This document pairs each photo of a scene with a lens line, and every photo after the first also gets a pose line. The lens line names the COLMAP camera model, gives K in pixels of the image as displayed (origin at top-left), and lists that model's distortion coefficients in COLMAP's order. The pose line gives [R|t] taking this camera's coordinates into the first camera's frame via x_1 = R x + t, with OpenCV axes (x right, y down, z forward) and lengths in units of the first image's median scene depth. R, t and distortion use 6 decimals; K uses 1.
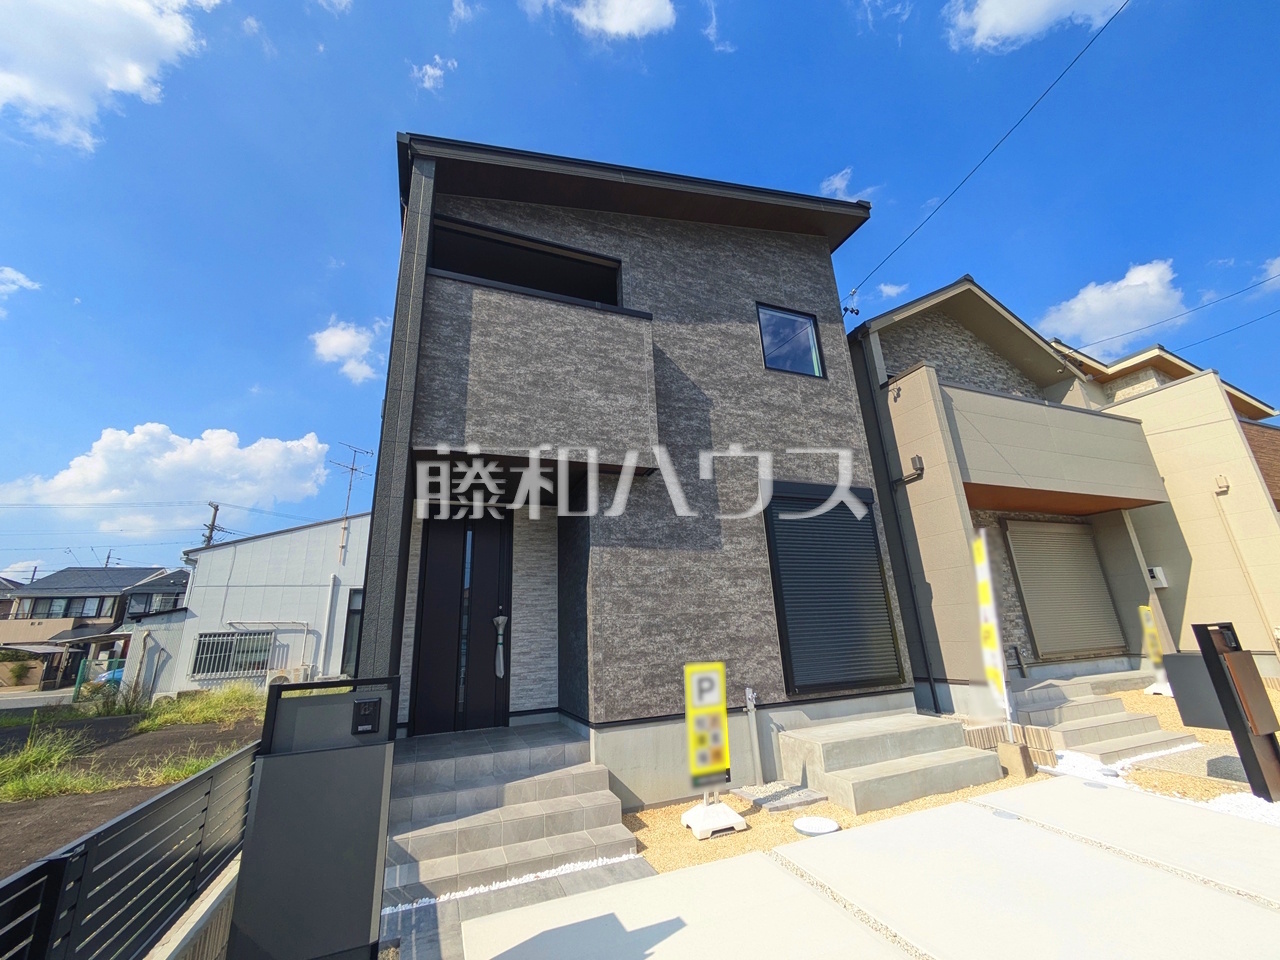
lens RADIAL K [[509.2, 0, 640.0], [0, 509.2, 480.0], [0, 0, 1]] dist [-0.001659, 0.000012]
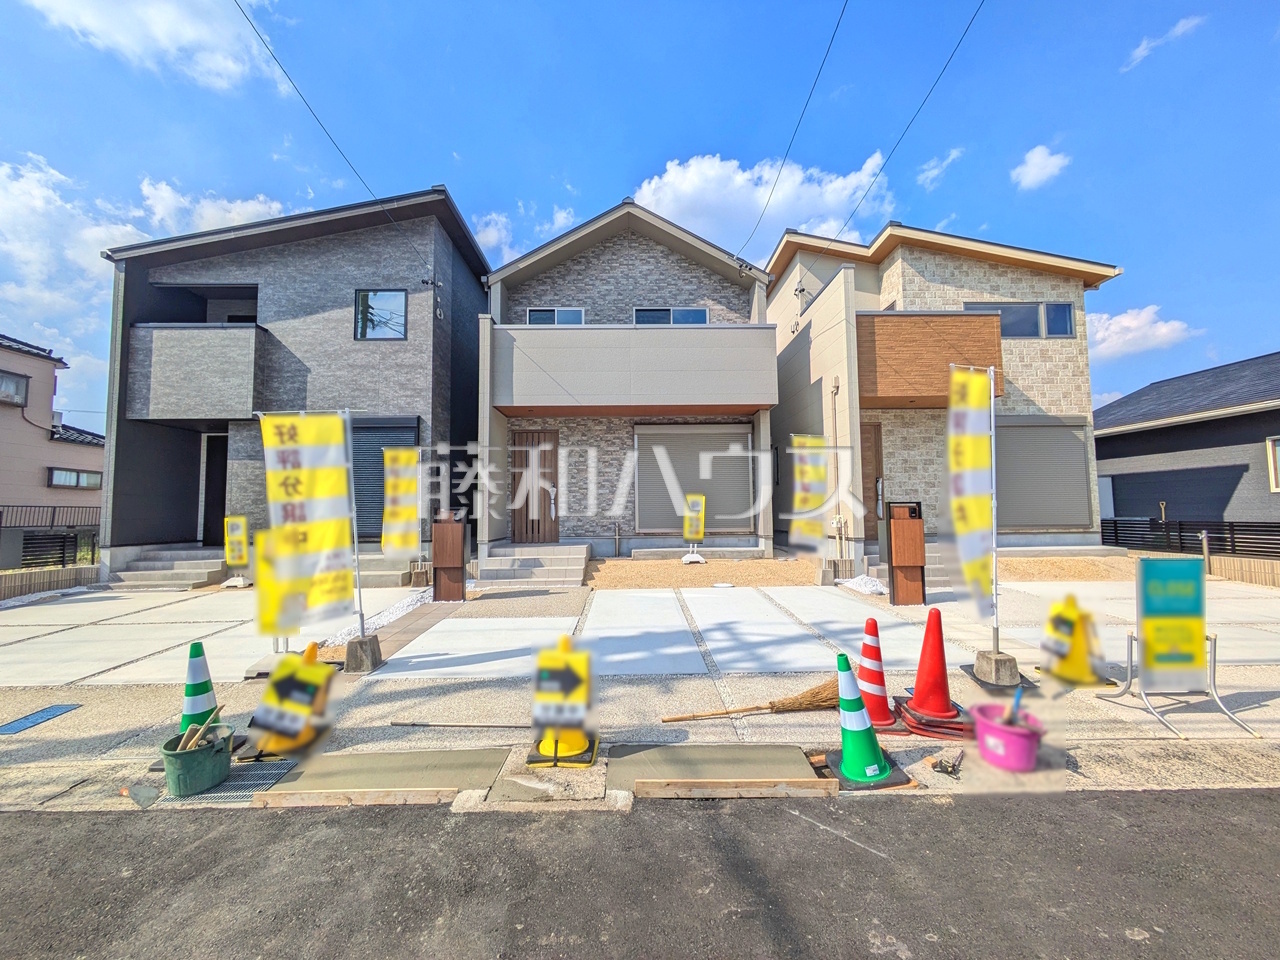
lens RADIAL K [[509.1, 0, 633.4], [0, 509.1, 479.9], [0, 0, 1]] dist [-0.004598, 0.003139]
pose [[0.933731, 0.013429, -0.357724, 1.799054], [0.073574, 0.970764, 0.228484, -0.112432], [0.350334, -0.239662, 0.905444, -0.216004]]
